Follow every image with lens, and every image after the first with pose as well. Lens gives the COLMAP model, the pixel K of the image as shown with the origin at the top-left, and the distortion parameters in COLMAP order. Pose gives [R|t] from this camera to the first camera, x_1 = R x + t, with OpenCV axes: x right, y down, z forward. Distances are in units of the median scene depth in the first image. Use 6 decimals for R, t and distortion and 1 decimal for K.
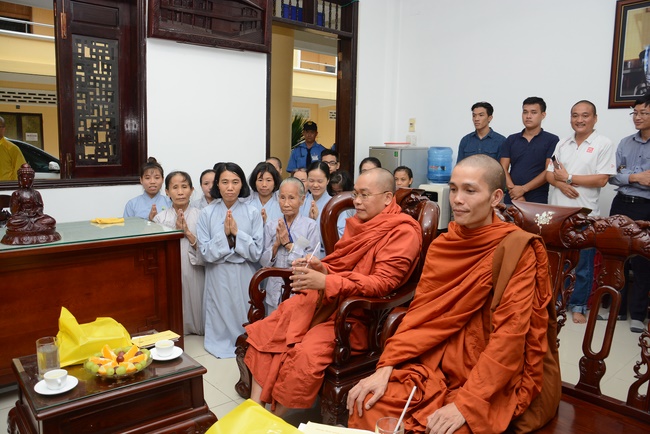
lens RADIAL K [[507.2, 0, 317.6], [0, 507.2, 217.9], [0, 0, 1]] dist [-0.161488, 0.131425]
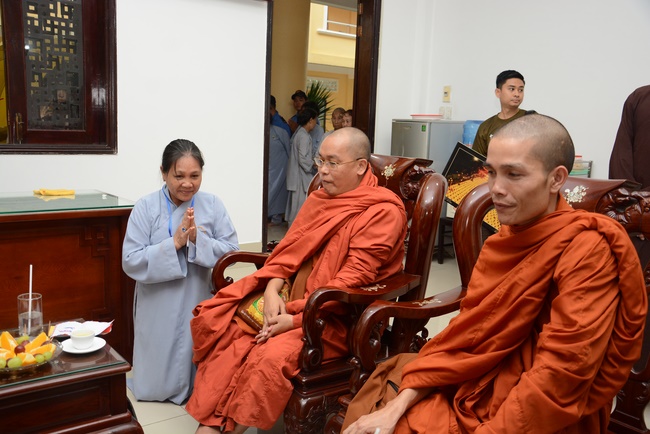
lens RADIAL K [[603.6, 0, 315.8], [0, 603.6, 219.1], [0, 0, 1]] dist [-0.150019, 0.315976]
pose [[0.998328, 0.029621, -0.049634, 0.077359], [-0.028953, 0.999481, 0.014139, 0.029553], [0.050028, -0.012678, 0.998667, 0.036813]]
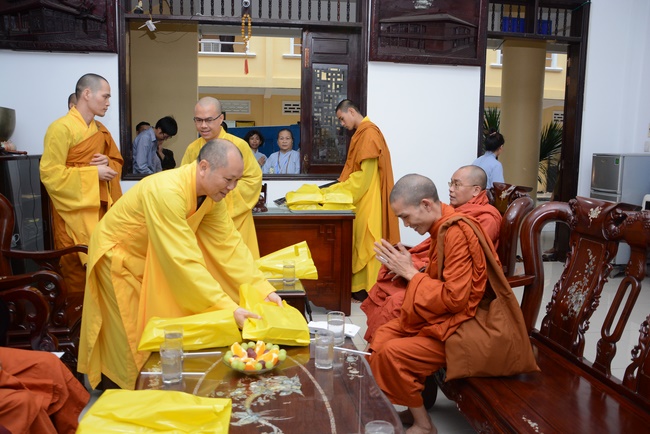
lens RADIAL K [[507.2, 0, 317.6], [0, 507.2, 217.9], [0, 0, 1]] dist [-0.161488, 0.131425]
pose [[0.842808, 0.066354, -0.534109, 0.403467], [-0.073454, 0.997267, 0.007985, 0.038228], [0.533179, 0.032503, 0.845378, -0.187409]]
